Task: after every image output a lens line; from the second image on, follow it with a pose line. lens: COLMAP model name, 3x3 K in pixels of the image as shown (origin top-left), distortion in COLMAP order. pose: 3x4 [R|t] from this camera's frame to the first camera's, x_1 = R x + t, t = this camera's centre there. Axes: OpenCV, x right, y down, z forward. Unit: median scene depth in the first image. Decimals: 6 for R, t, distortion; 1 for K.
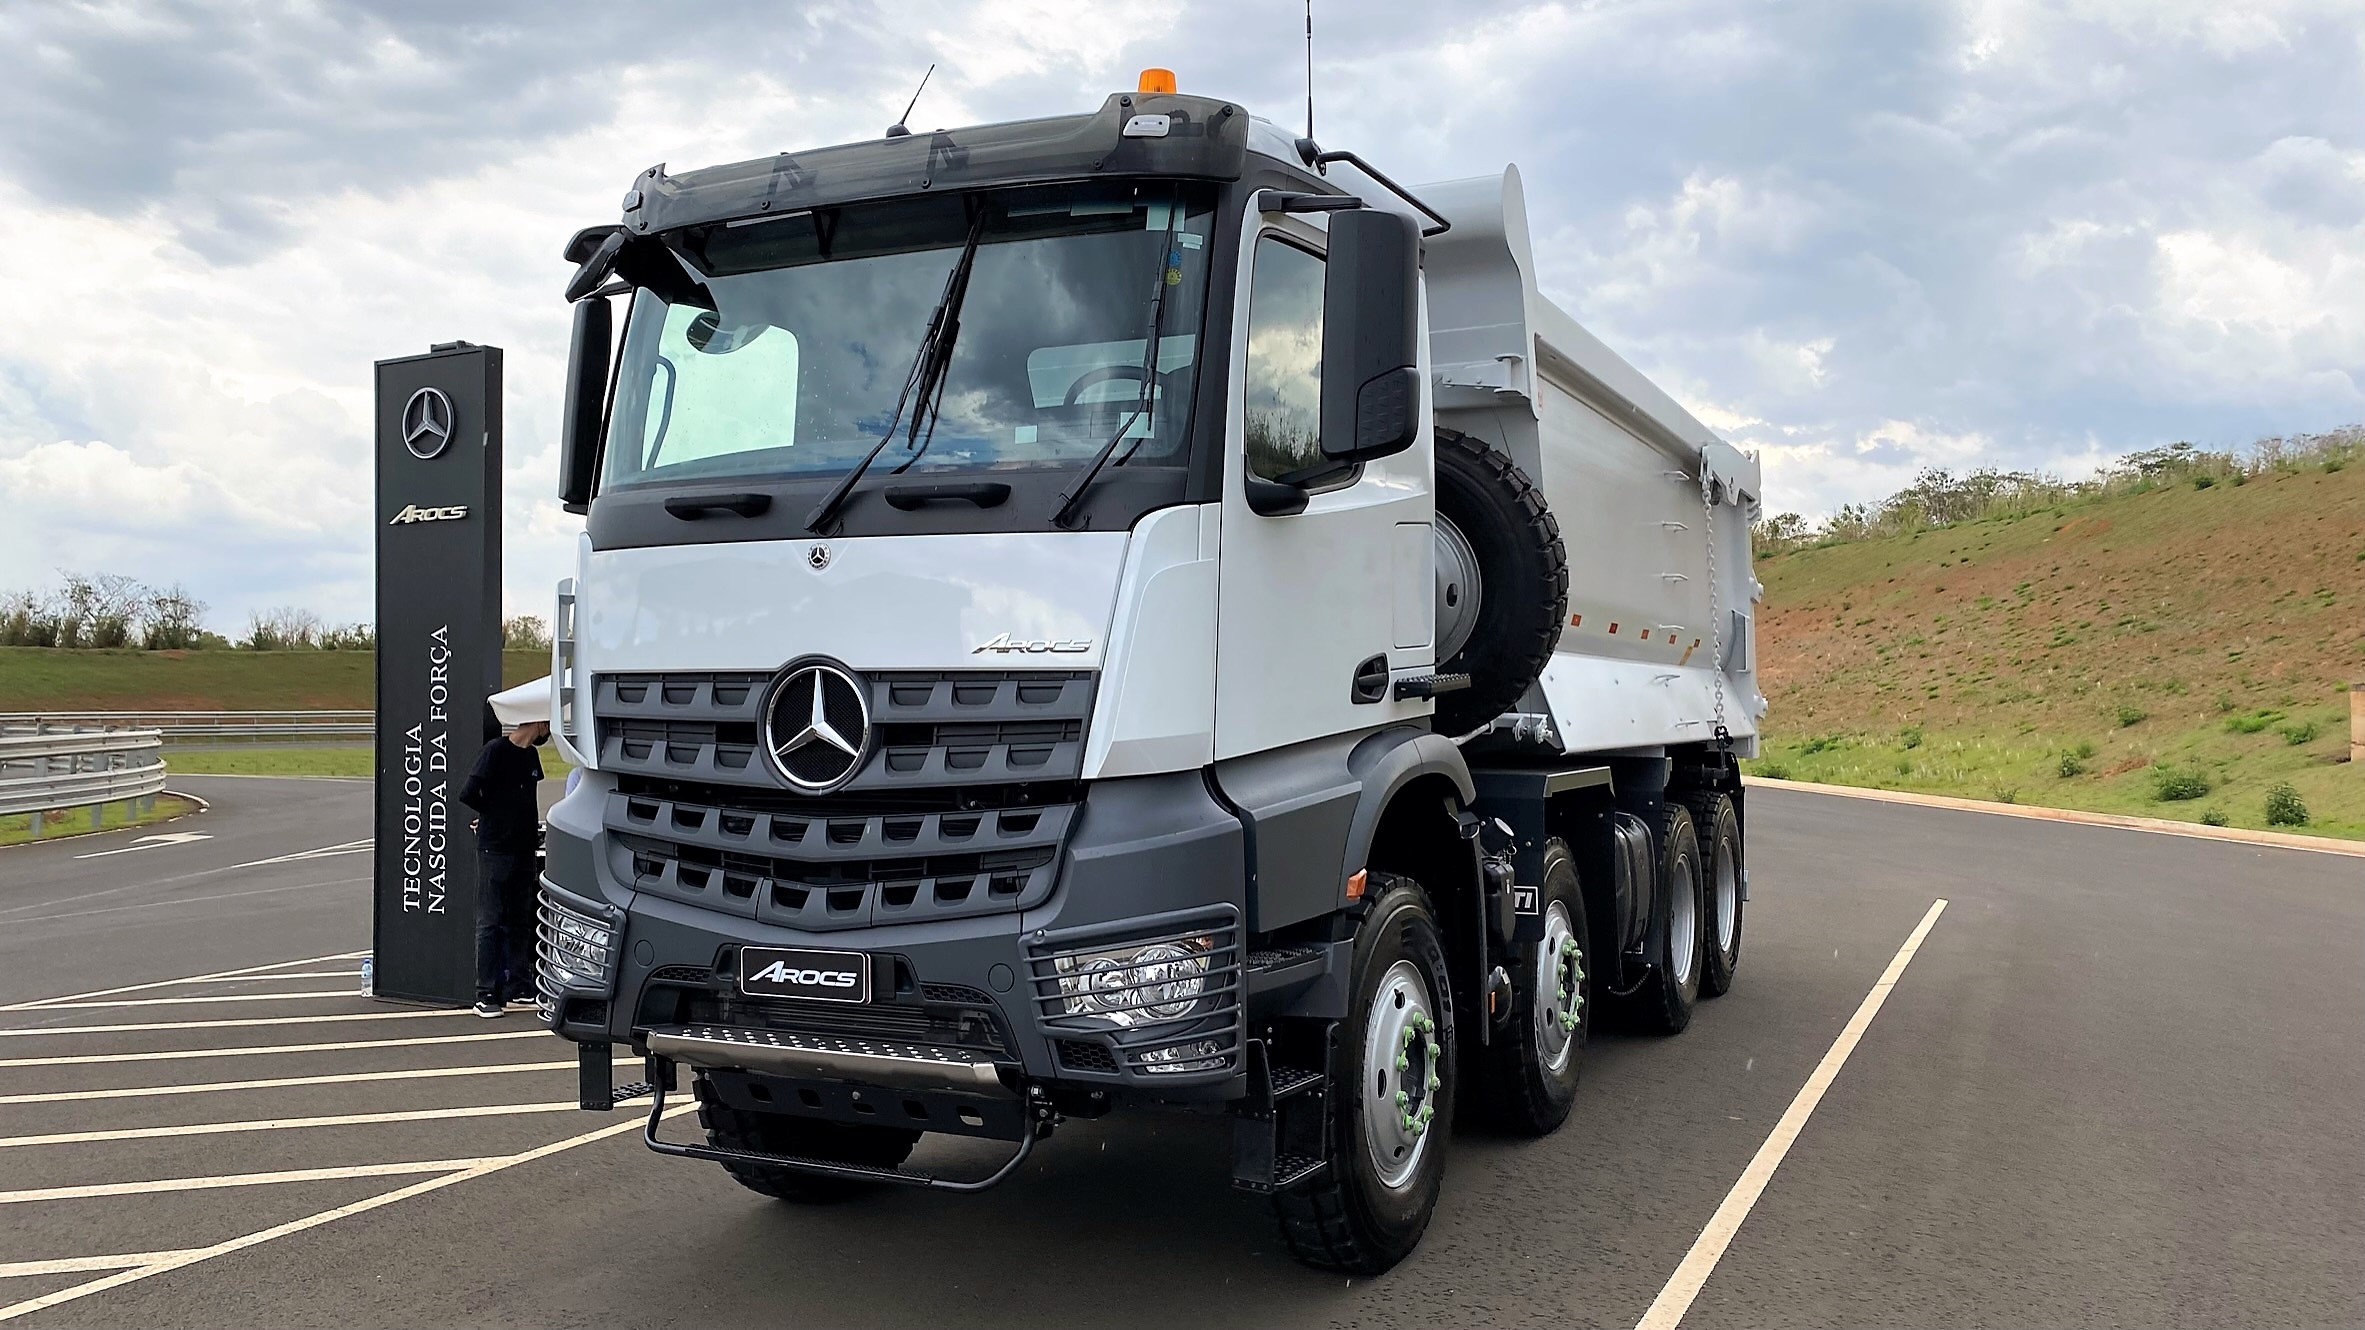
lens RADIAL K [[1855.2, 0, 1129.0], [0, 1855.2, 667.8], [0, 0, 1]] dist [0.085635, -0.001085]
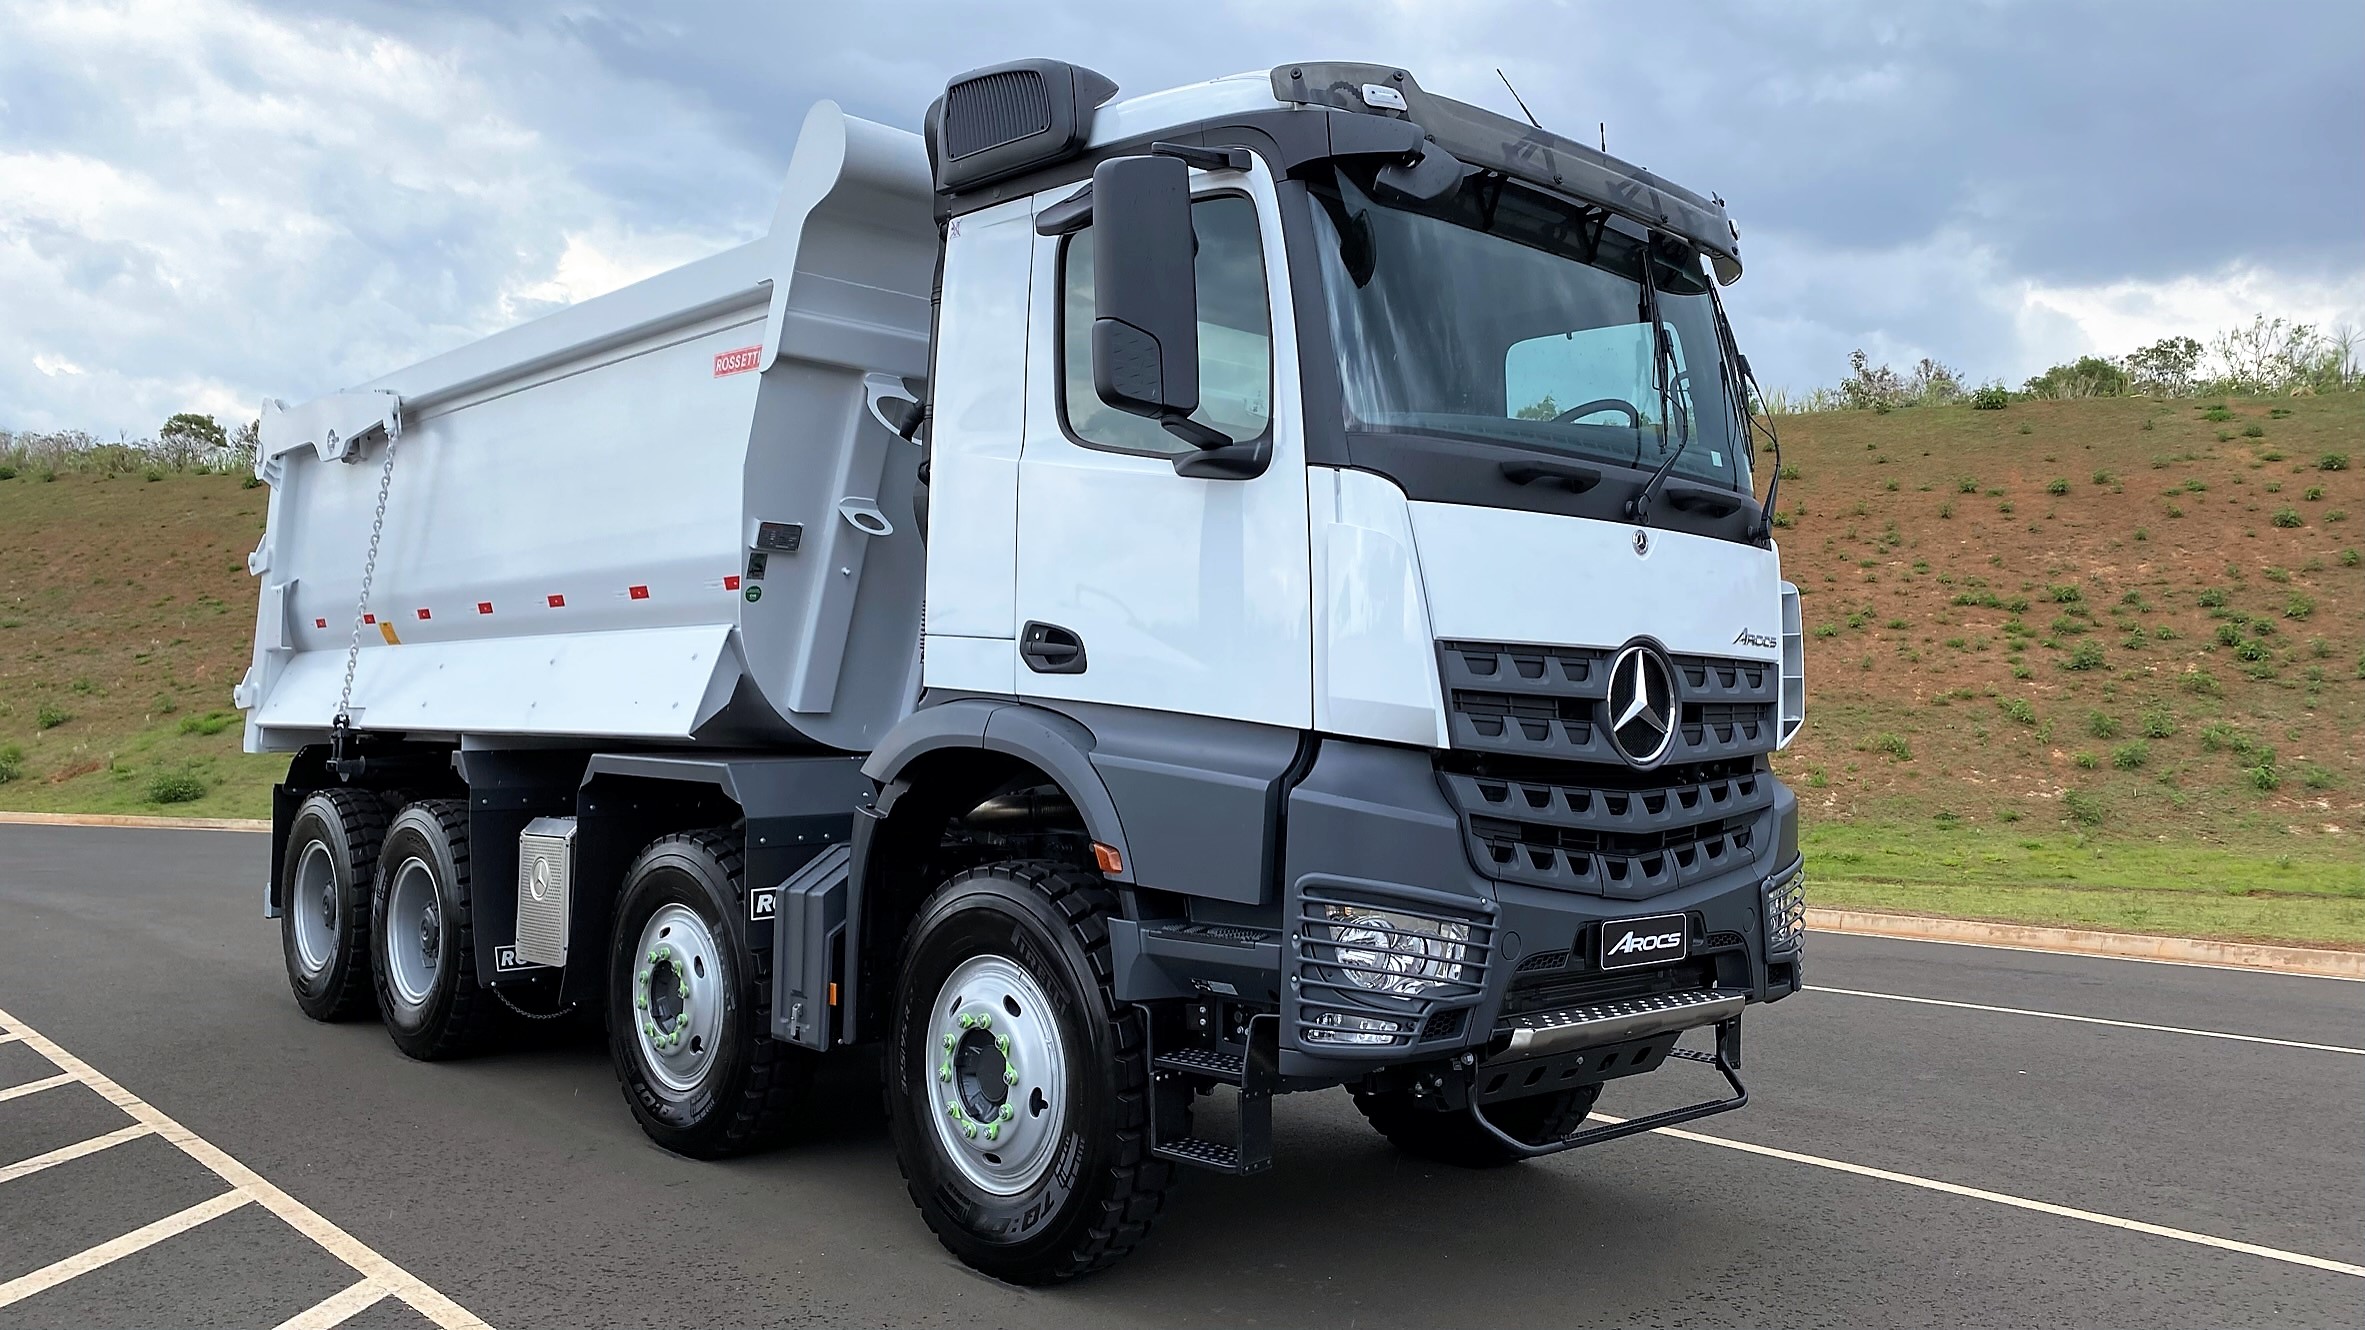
lens RADIAL K [[1943.0, 0, 1166.5], [0, 1943.0, 664.5], [0, 0, 1]] dist [0.088010, -0.001951]
pose [[0.341661, 0.034141, 0.939203, -1.283672], [-0.030277, 0.999221, -0.025308, 0.044811], [-0.939335, -0.019789, 0.342429, 0.867803]]
